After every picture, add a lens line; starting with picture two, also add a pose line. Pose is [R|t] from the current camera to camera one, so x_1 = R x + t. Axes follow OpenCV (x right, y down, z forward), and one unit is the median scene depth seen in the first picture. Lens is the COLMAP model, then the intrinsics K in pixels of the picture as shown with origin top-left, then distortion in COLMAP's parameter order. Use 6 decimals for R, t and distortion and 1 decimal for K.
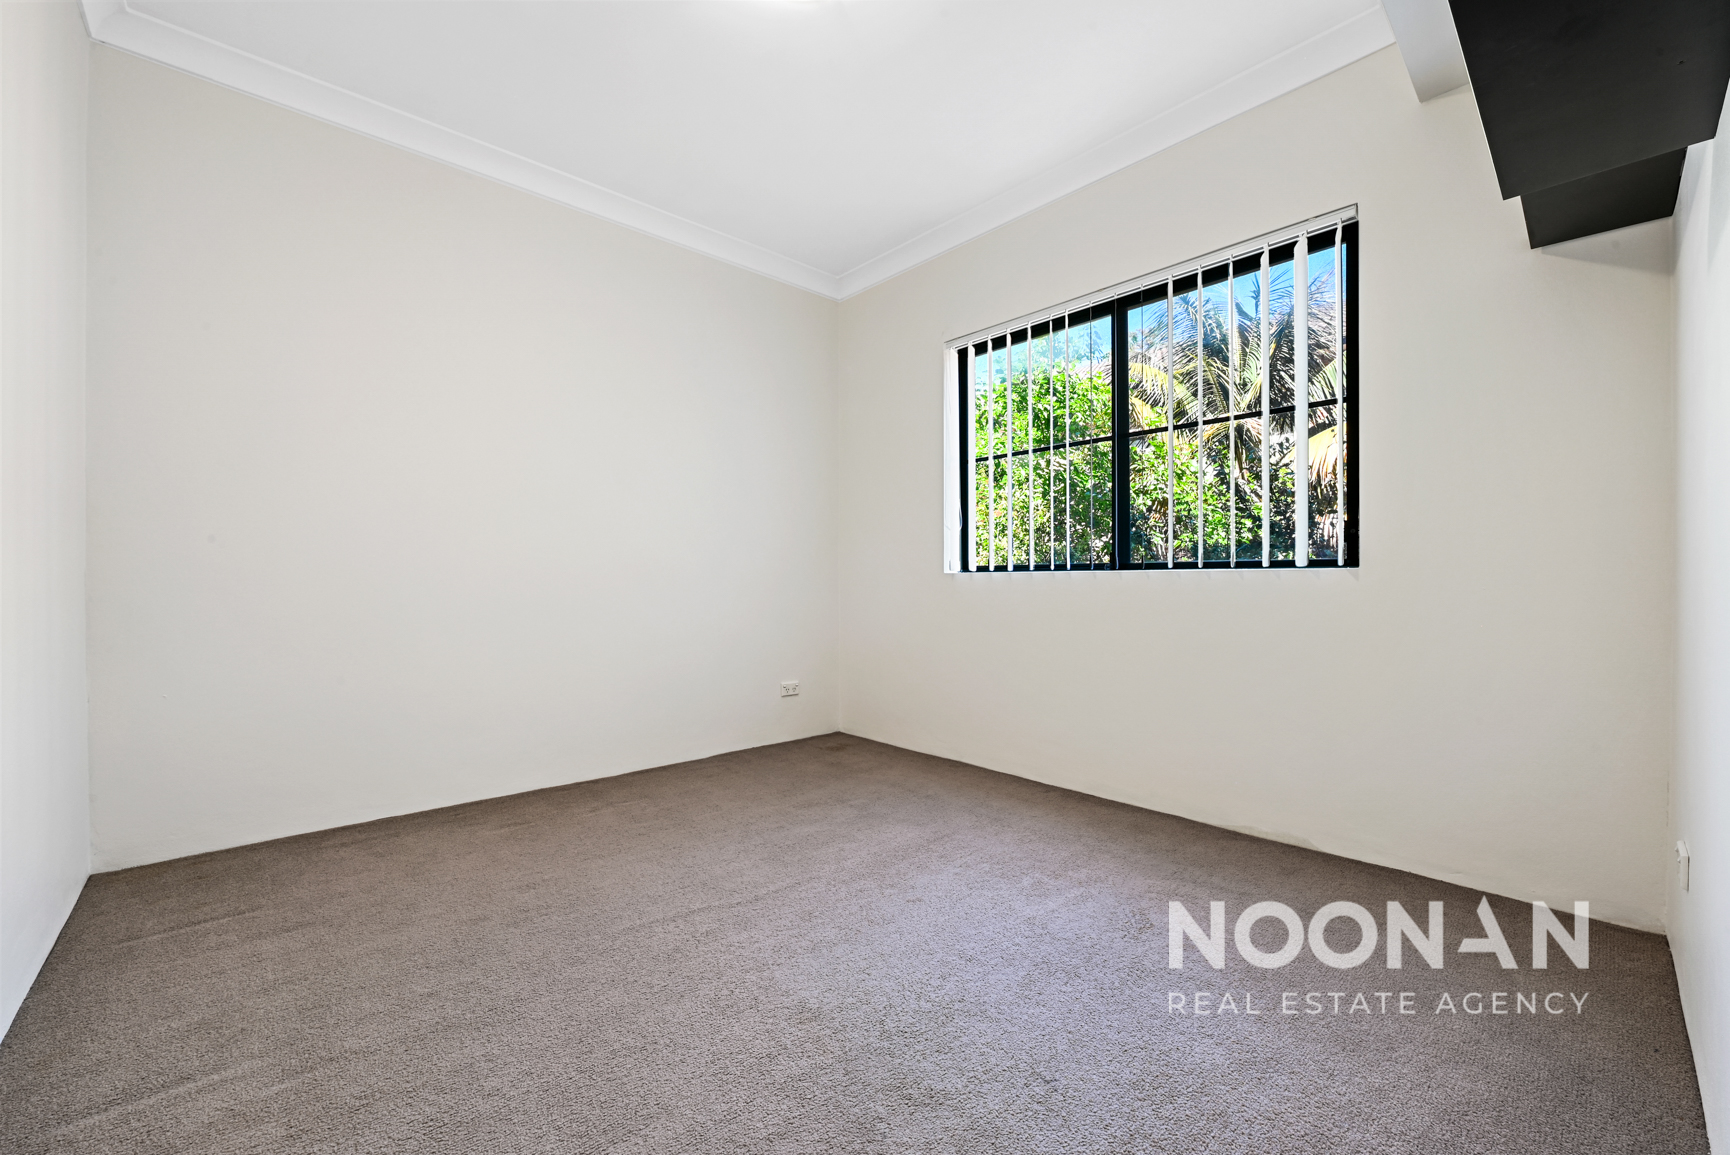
lens RADIAL K [[688.5, 0, 865.0], [0, 688.5, 577.5], [0, 0, 1]] dist [-0.031071, -0.000031]
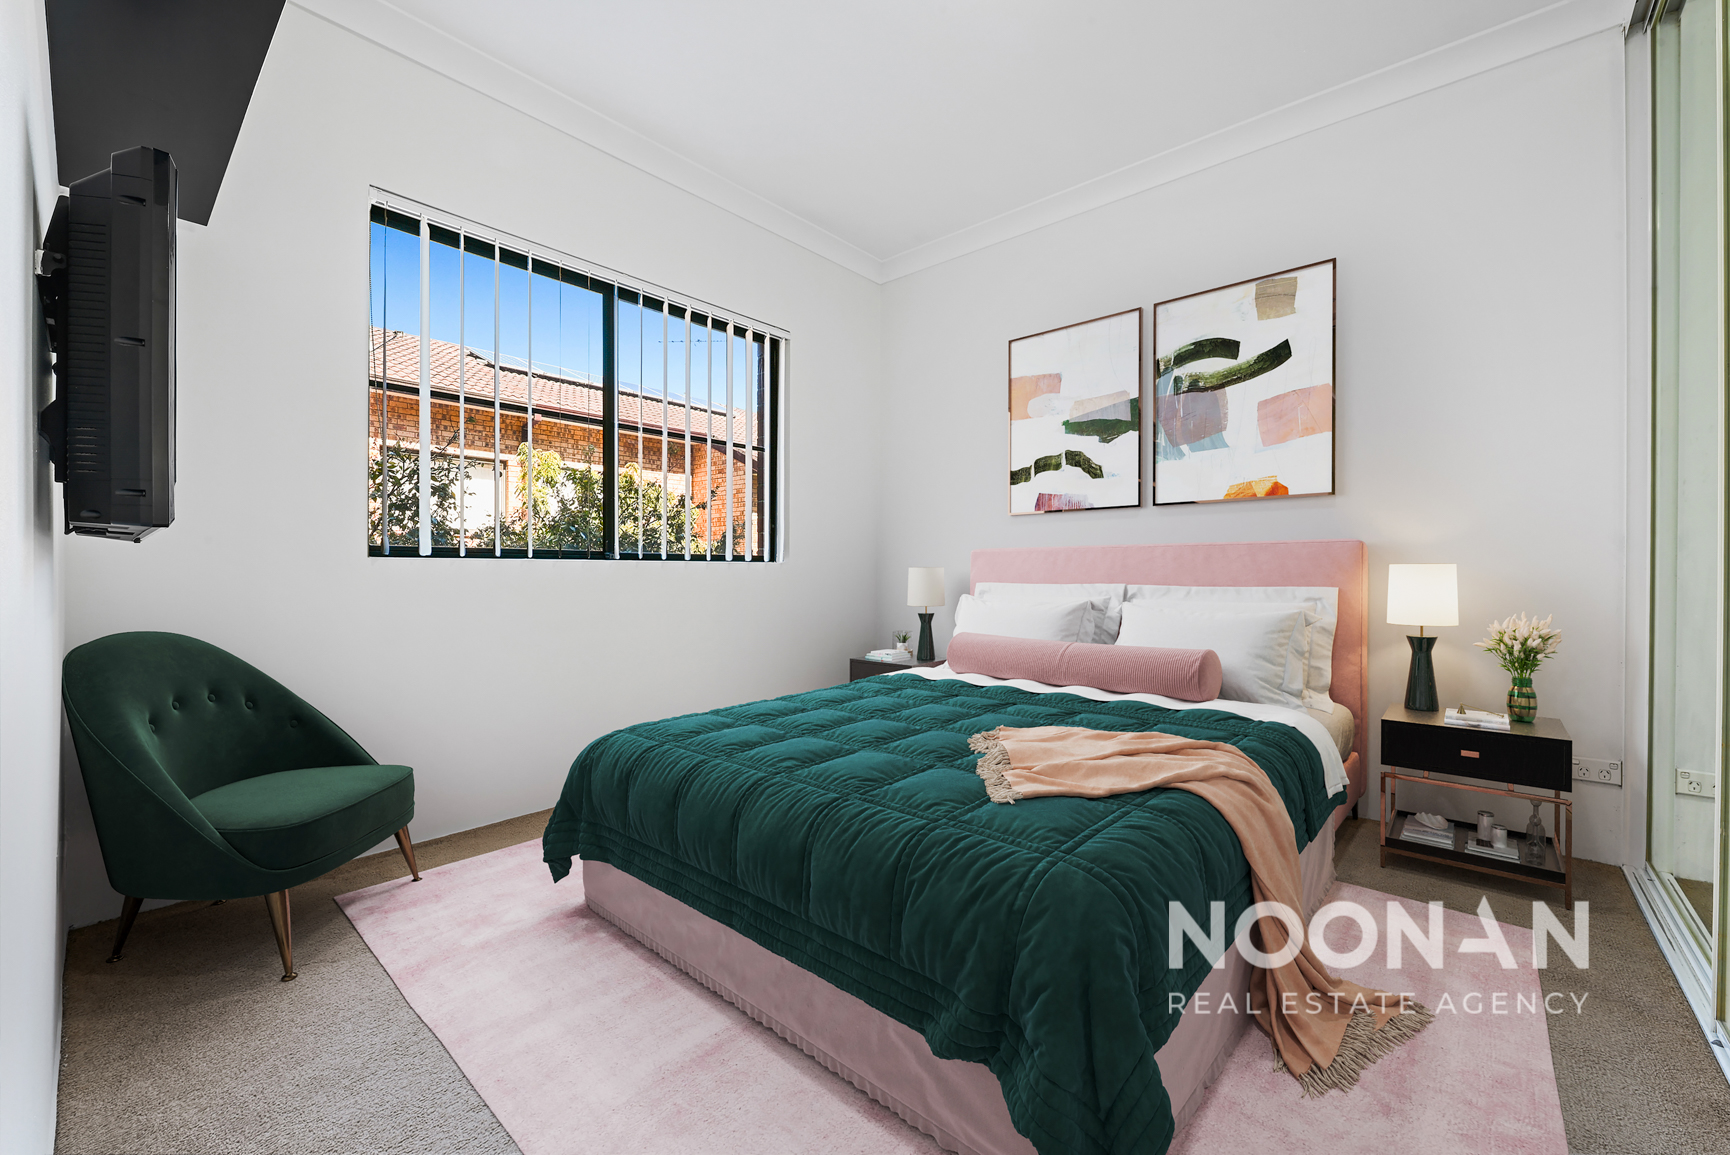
lens RADIAL K [[688.5, 0, 865.0], [0, 688.5, 577.5], [0, 0, 1]] dist [-0.031071, -0.000031]
pose [[-0.111377, -0.006782, 0.993755, -0.724945], [-0.012283, 0.999910, 0.005447, 0.005909], [-0.993702, -0.011600, -0.111451, 0.823304]]
